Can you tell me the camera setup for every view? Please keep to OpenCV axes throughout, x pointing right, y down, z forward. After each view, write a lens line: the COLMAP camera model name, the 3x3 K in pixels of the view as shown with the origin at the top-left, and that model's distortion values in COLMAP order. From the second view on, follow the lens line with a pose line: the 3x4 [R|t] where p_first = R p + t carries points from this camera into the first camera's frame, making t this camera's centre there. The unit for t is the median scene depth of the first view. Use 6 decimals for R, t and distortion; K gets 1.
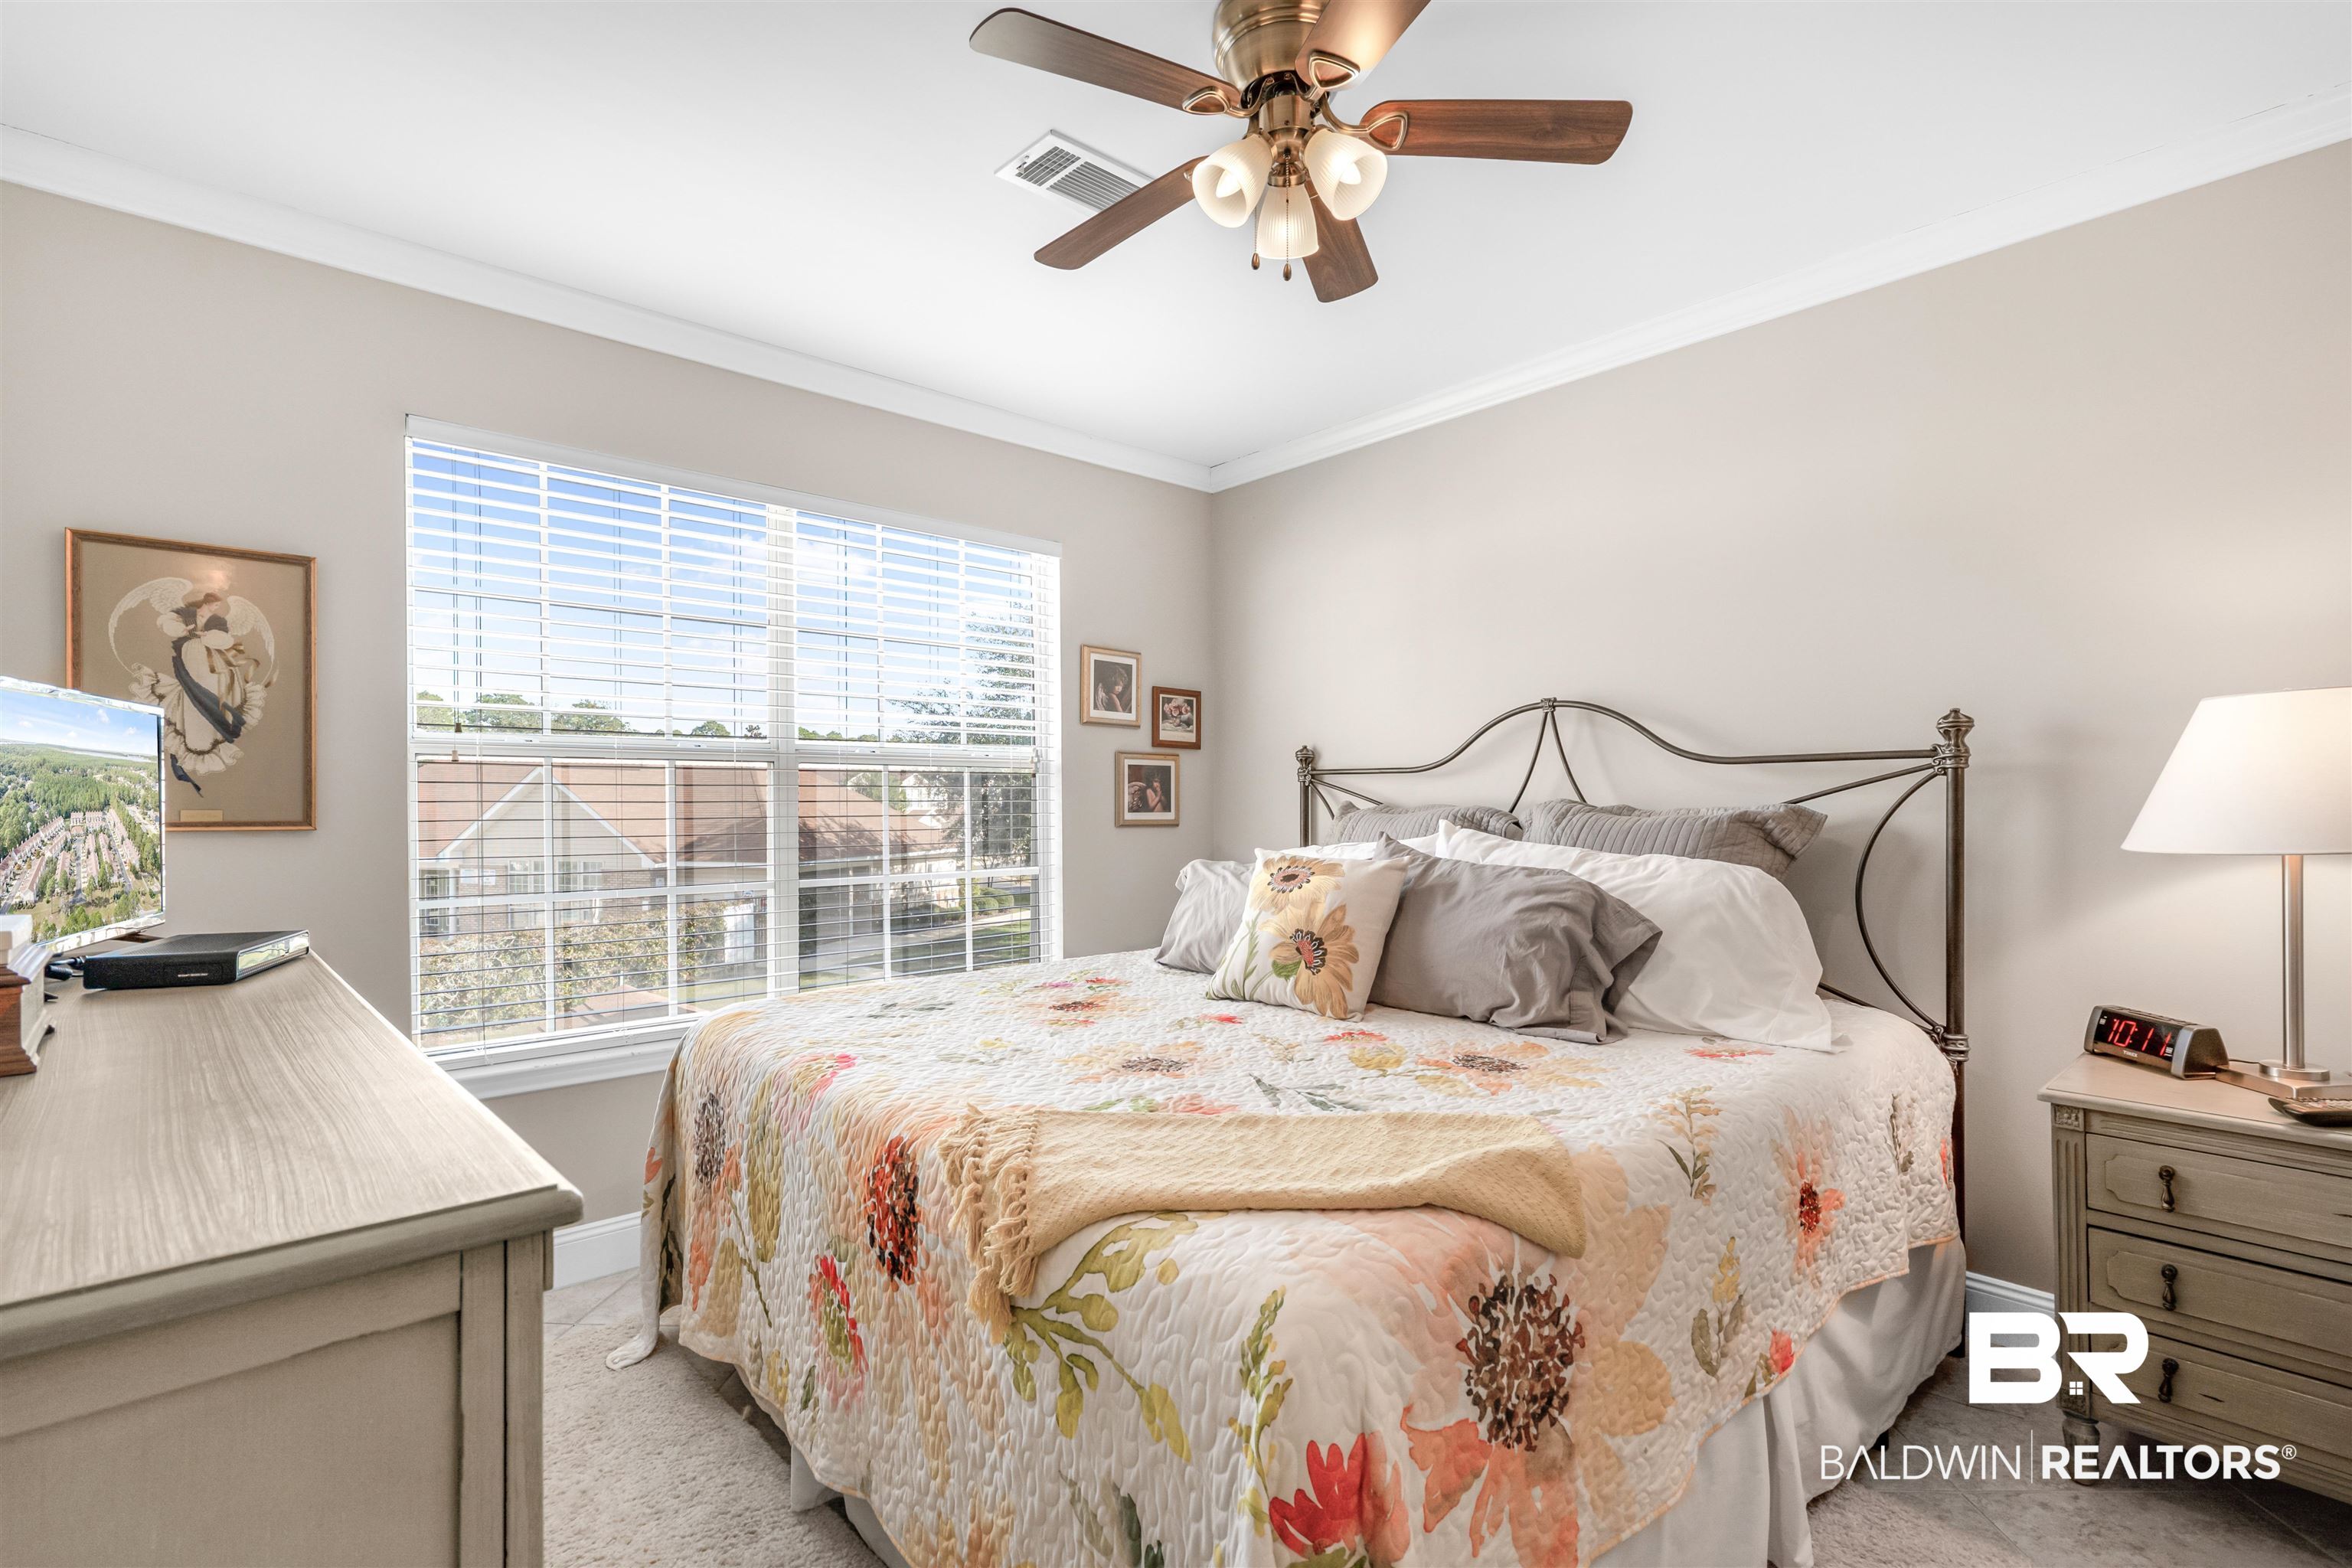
lens RADIAL K [[1105.7, 0, 1174.1], [0, 1105.7, 794.3], [0, 0, 1]] dist [0.003323, -0.001382]
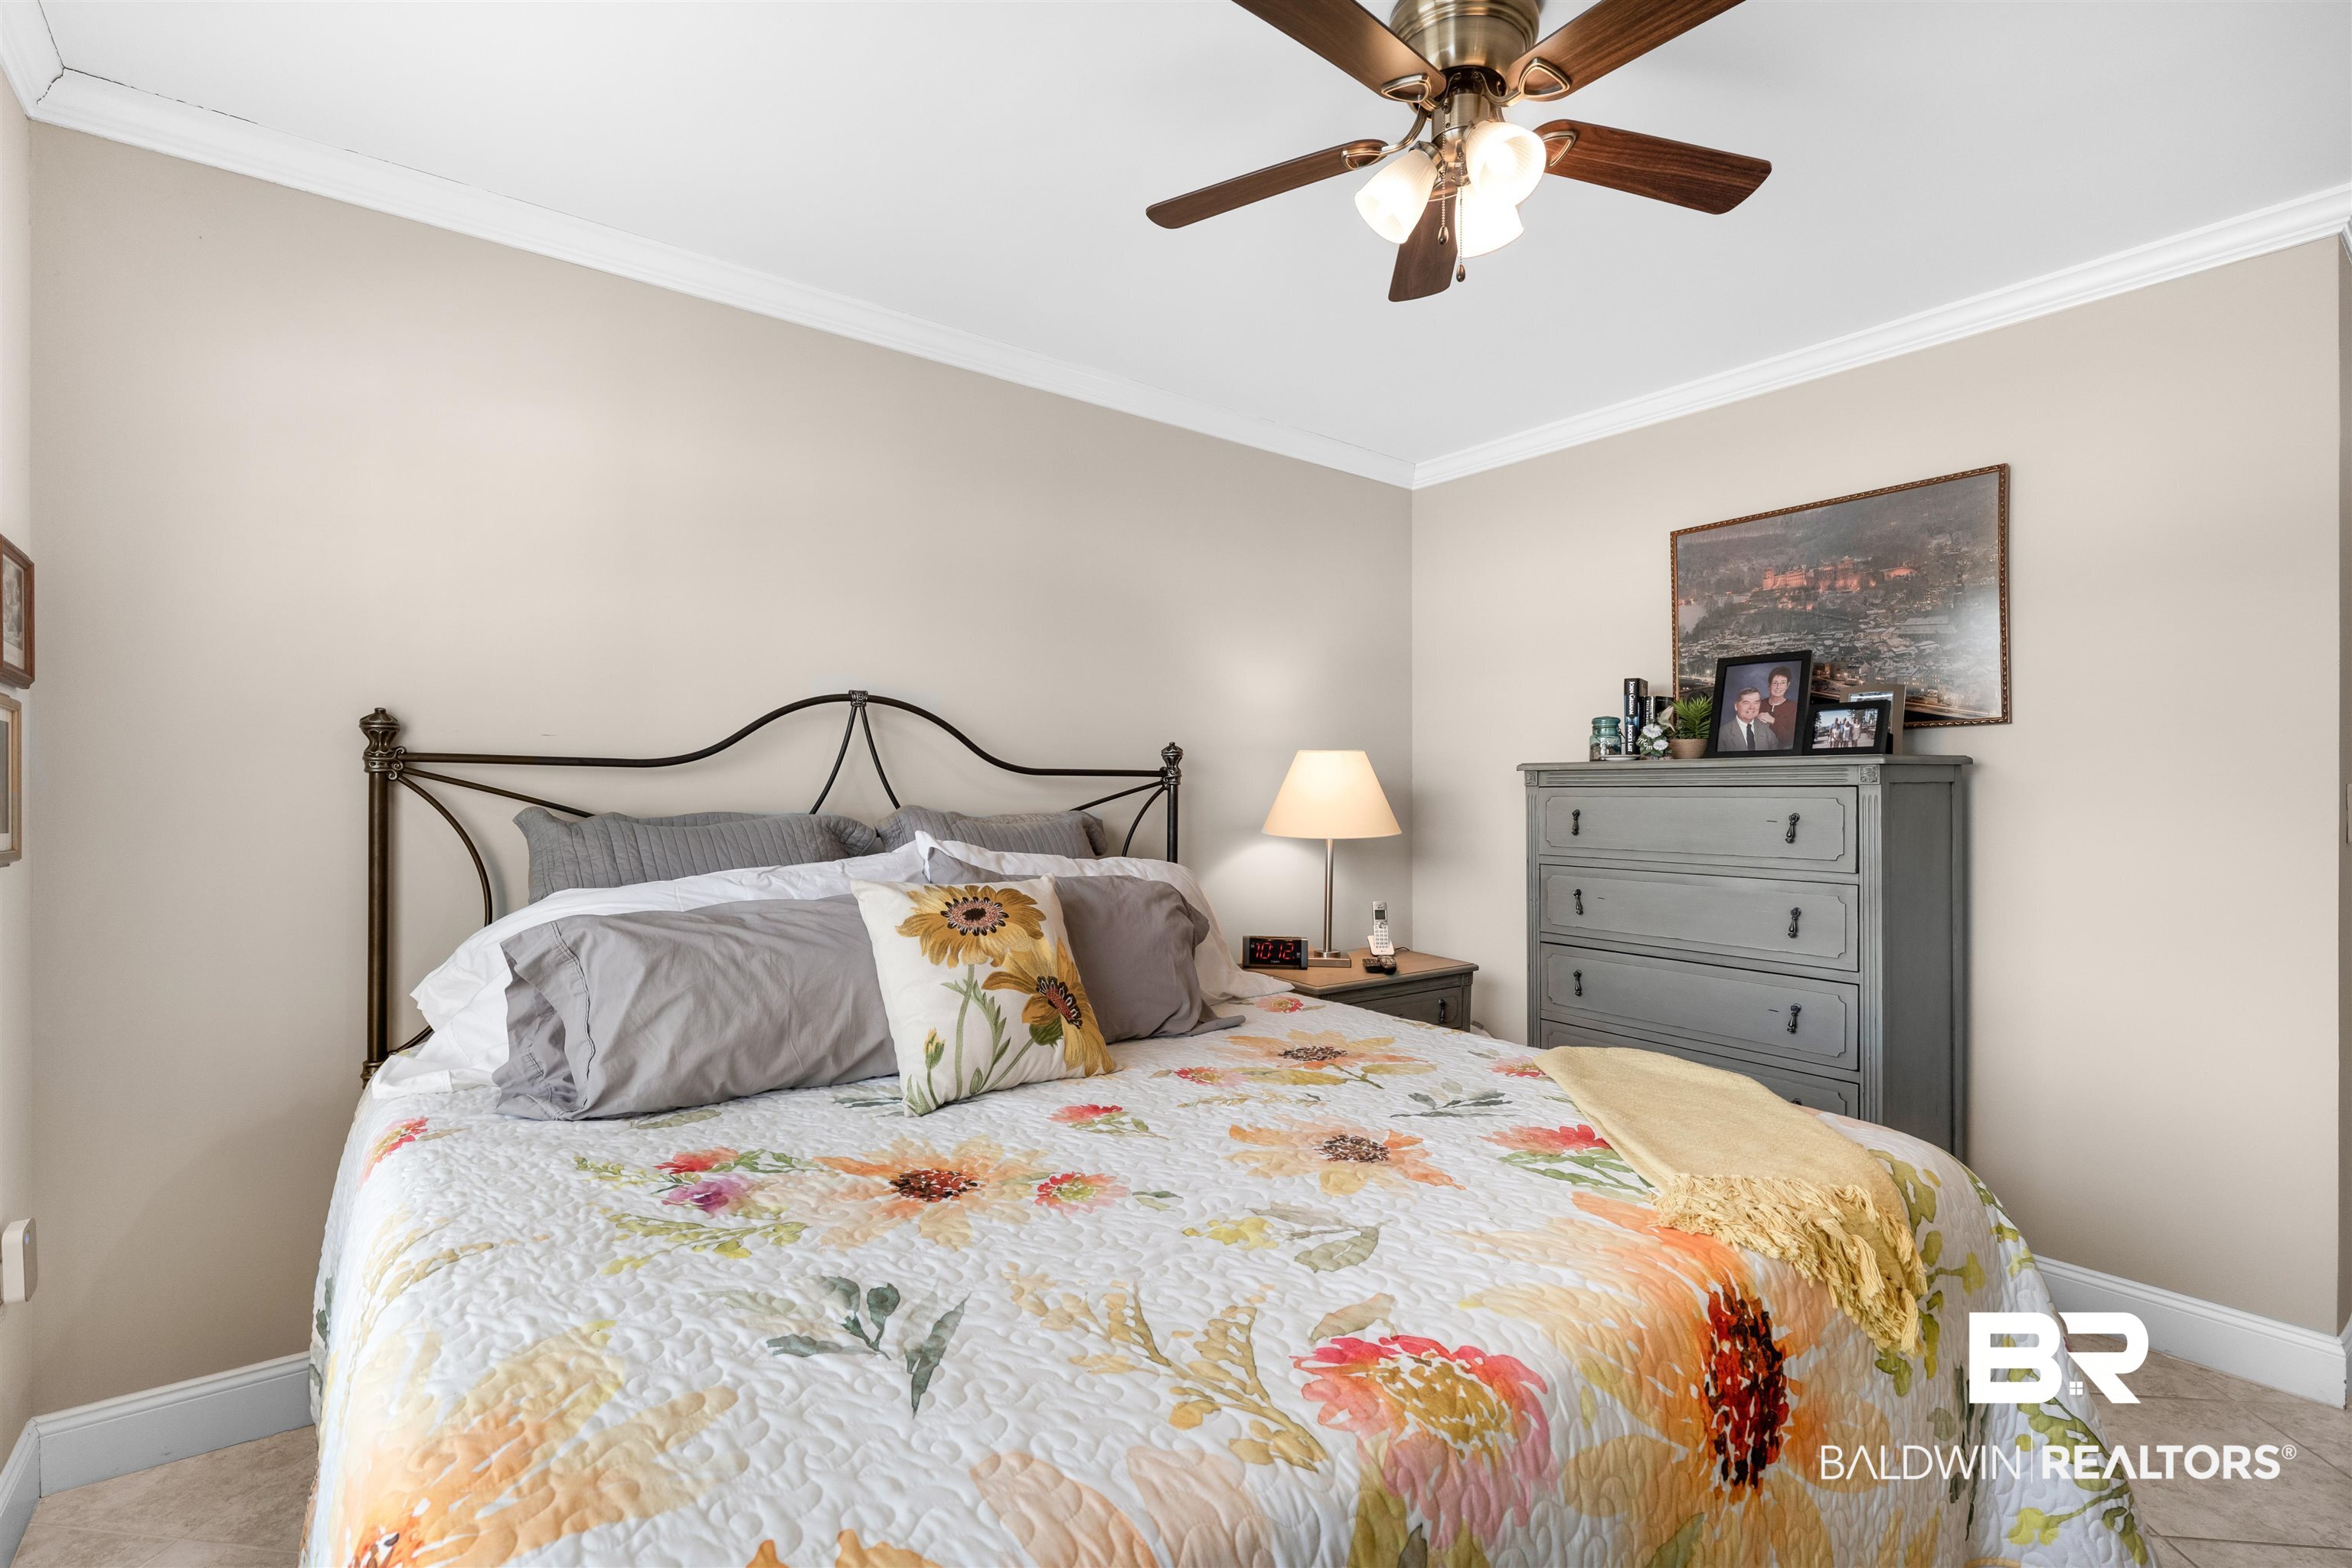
lens RADIAL K [[1105.7, 0, 1174.1], [0, 1105.7, 790.9], [0, 0, 1]] dist [0.003323, -0.001382]
pose [[0.054612, 0.013721, 0.998413, -0.688629], [-0.011750, 0.999845, -0.013098, 0.001726], [-0.998439, -0.011016, 0.054765, 0.918989]]
